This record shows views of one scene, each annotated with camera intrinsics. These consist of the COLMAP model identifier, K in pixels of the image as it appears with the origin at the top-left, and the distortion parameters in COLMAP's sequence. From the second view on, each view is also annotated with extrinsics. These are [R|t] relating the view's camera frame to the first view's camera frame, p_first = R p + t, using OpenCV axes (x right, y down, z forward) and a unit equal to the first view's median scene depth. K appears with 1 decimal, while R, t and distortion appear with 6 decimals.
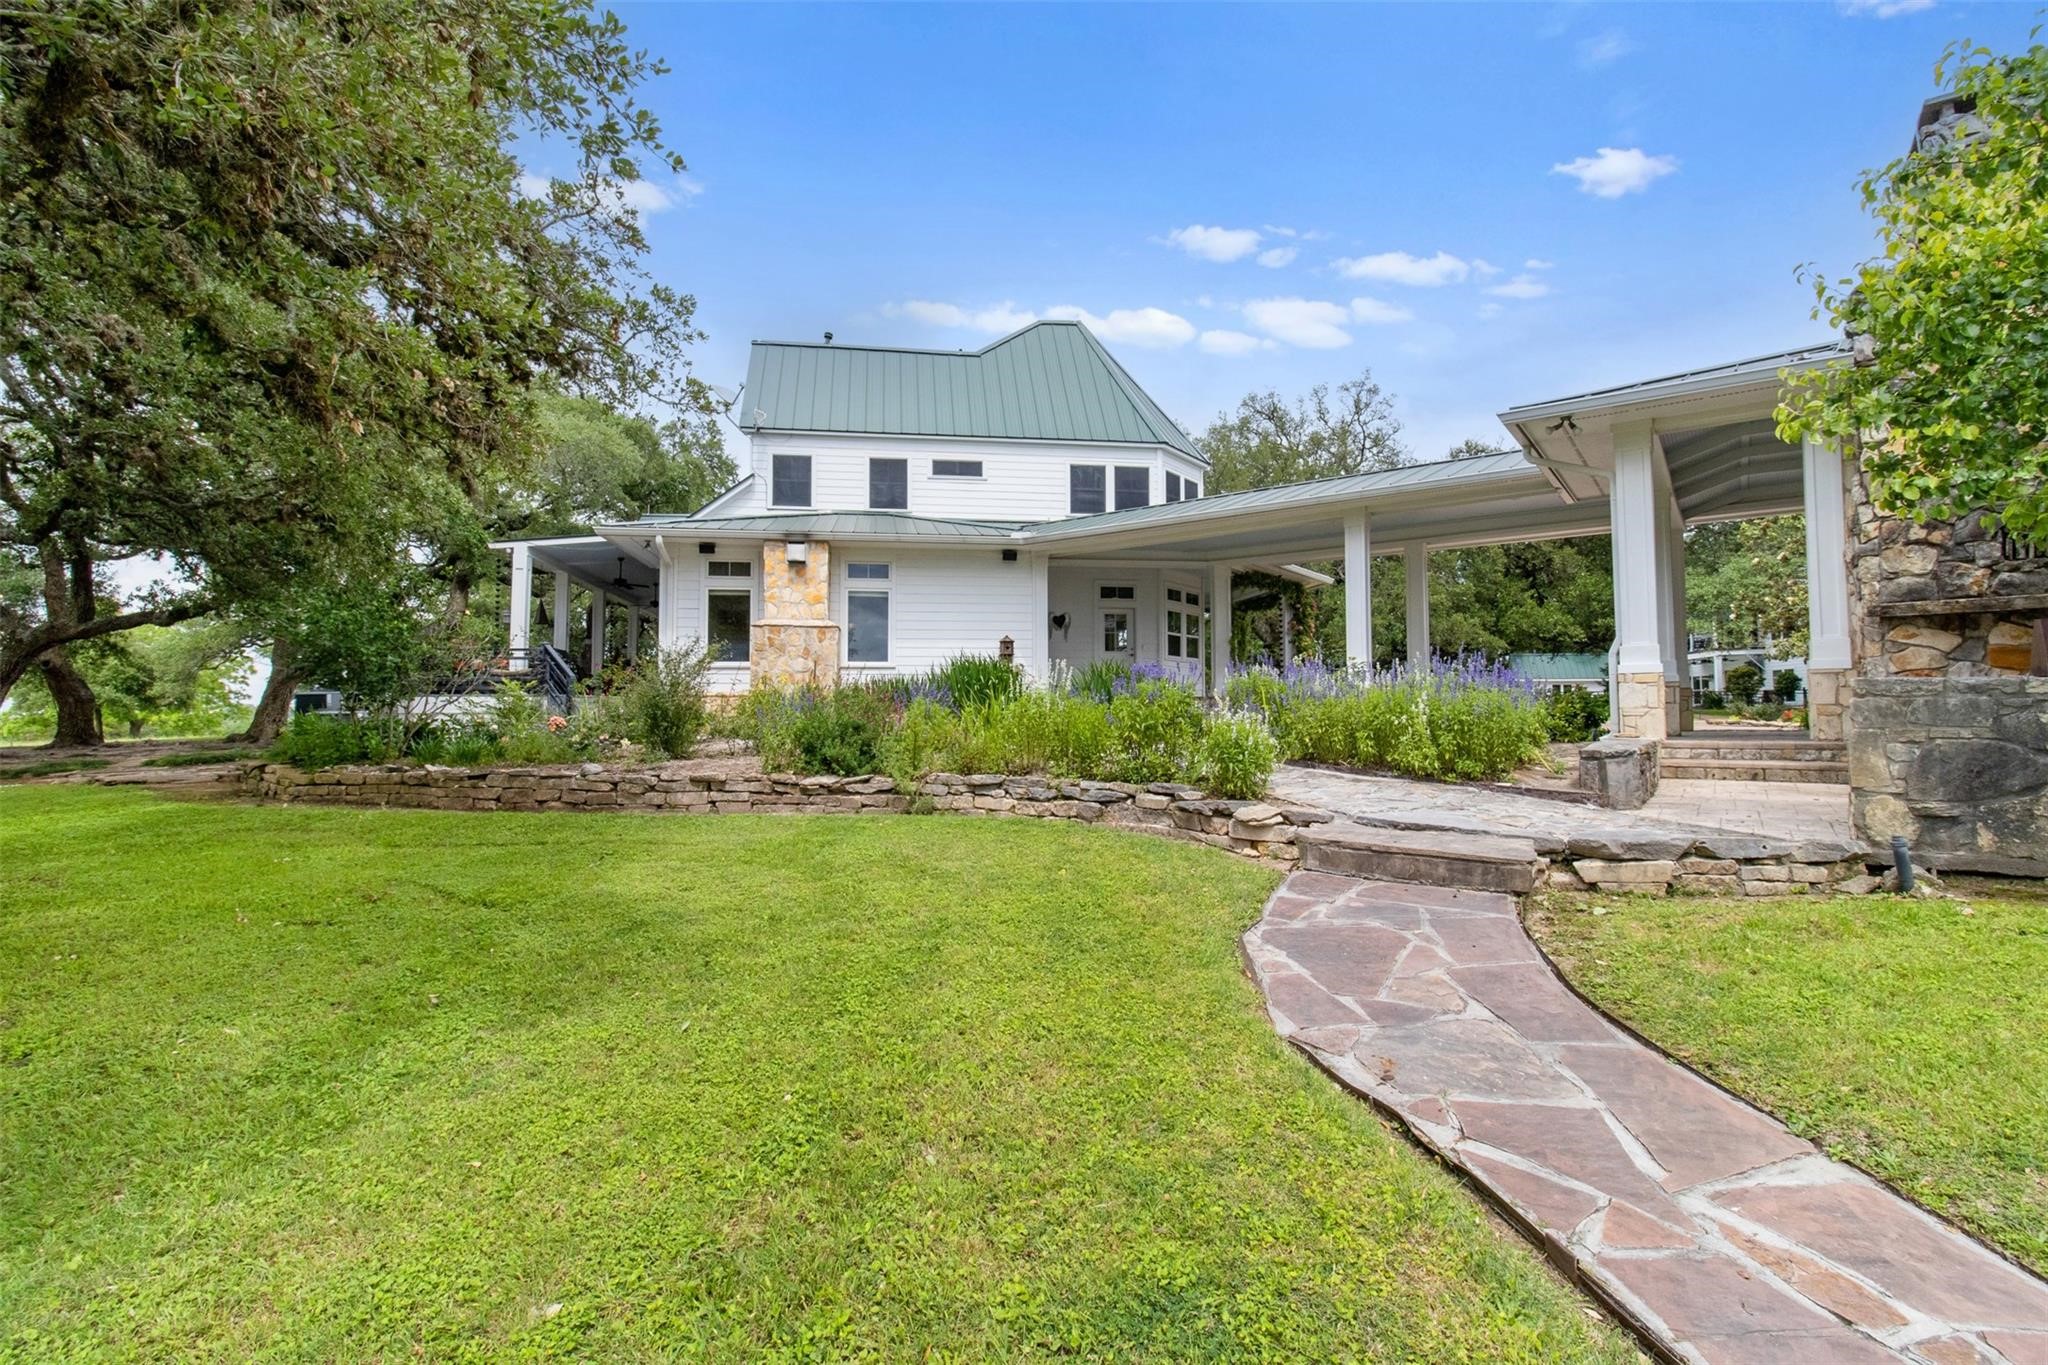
lens RADIAL K [[968.0, 0, 1023.1], [0, 968.0, 684.0], [0, 0, 1]] dist [0.002966, 0.001556]
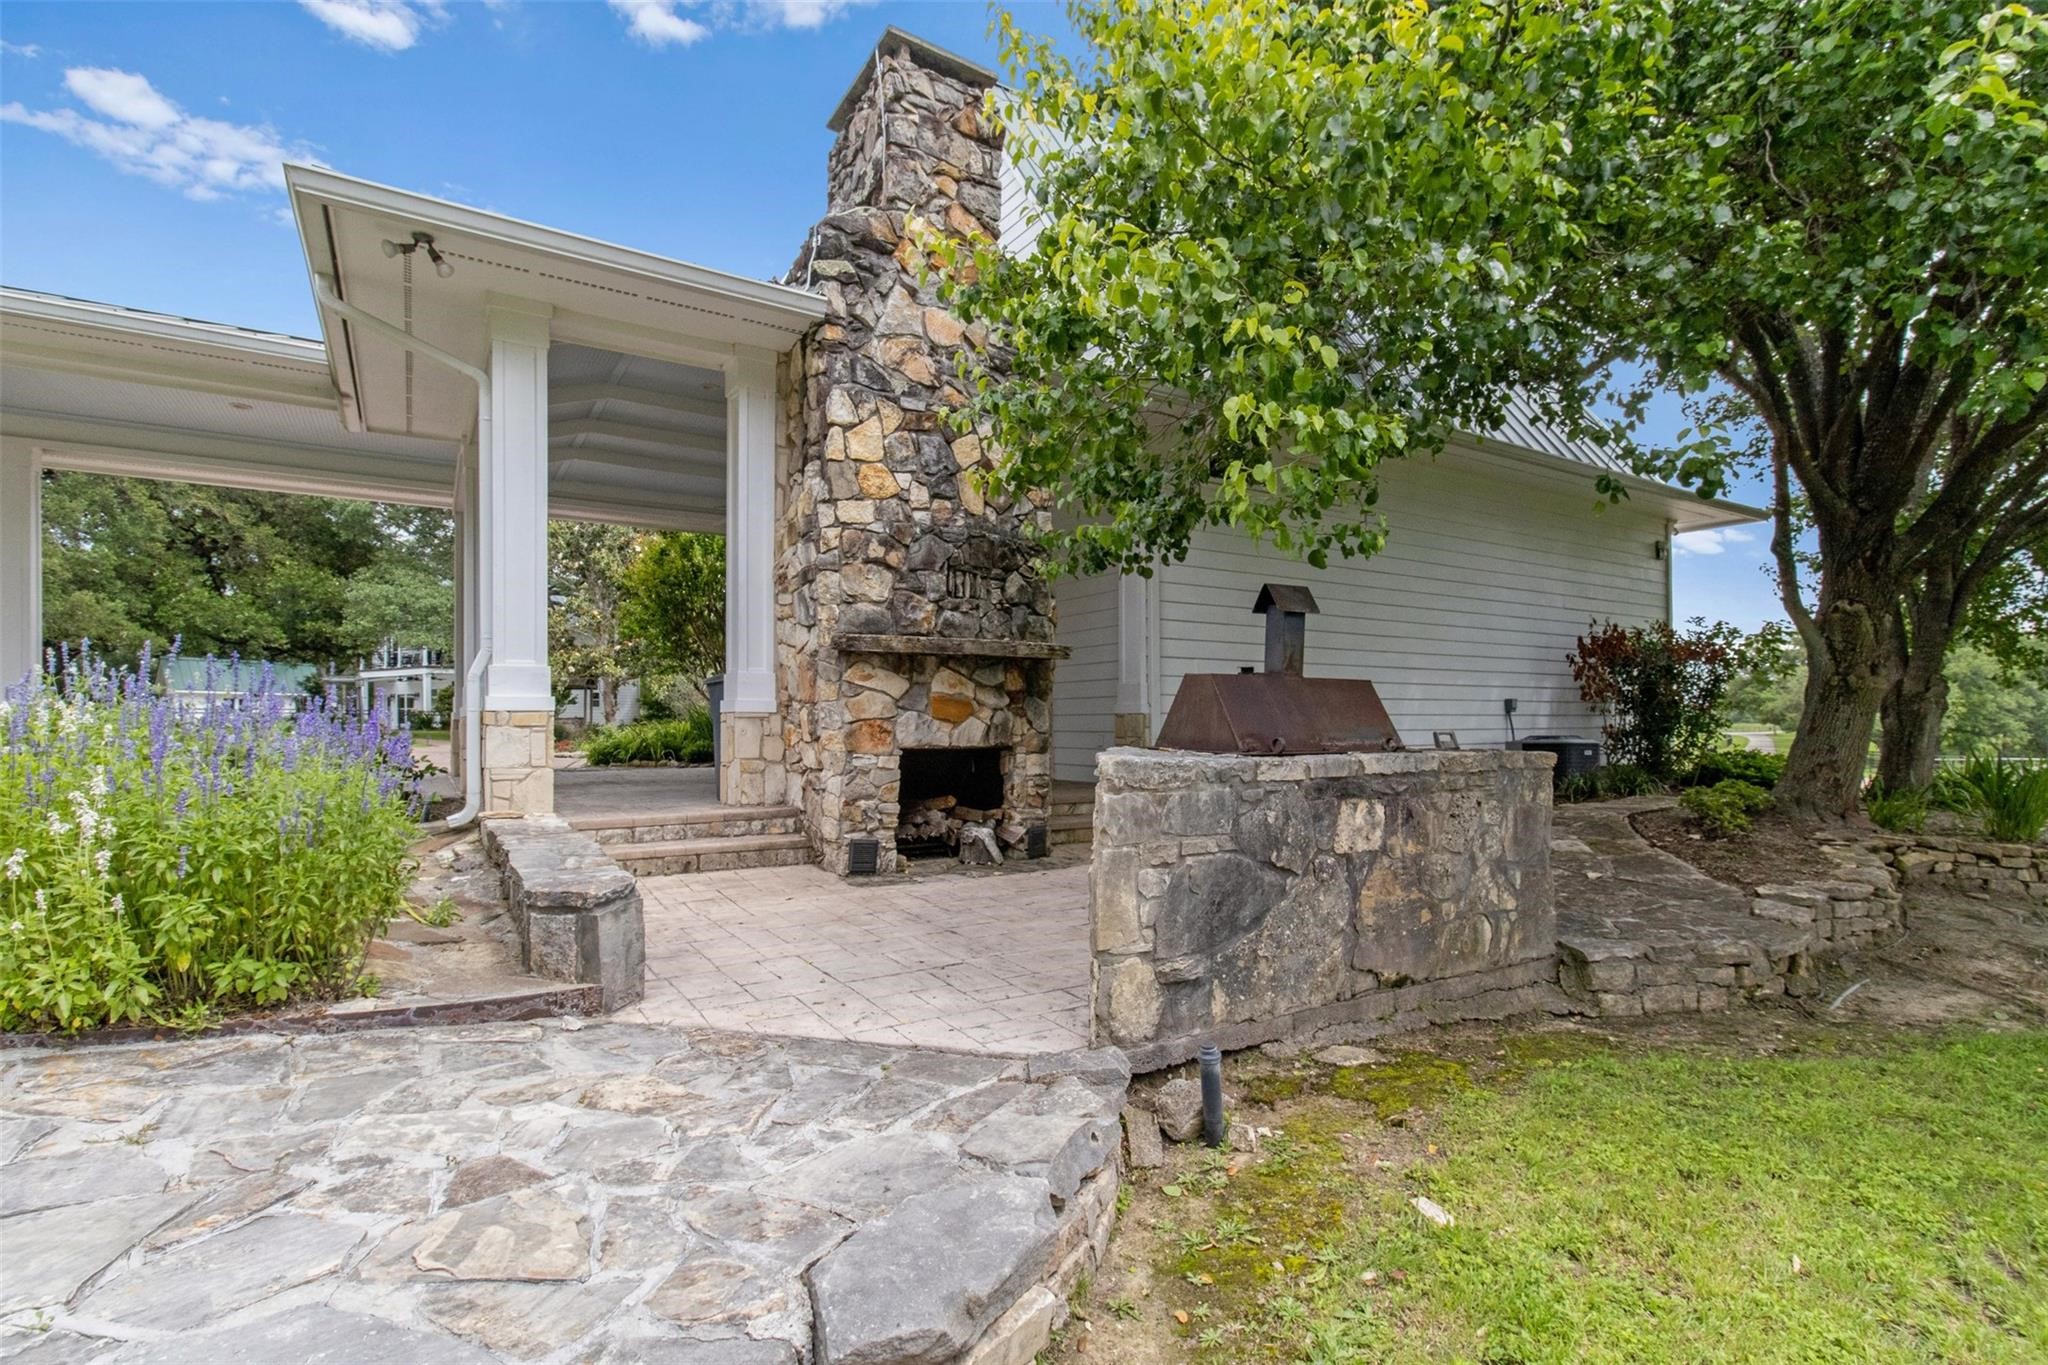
lens RADIAL K [[968.0, 0, 1037.5], [0, 968.0, 711.2], [0, 0, 1]] dist [0.002966, 0.001556]
pose [[0.351564, 0.016236, 0.936023, 0.219559], [-0.029067, 0.999557, -0.006420, -0.020590], [-0.935712, -0.024951, 0.351880, 0.593664]]
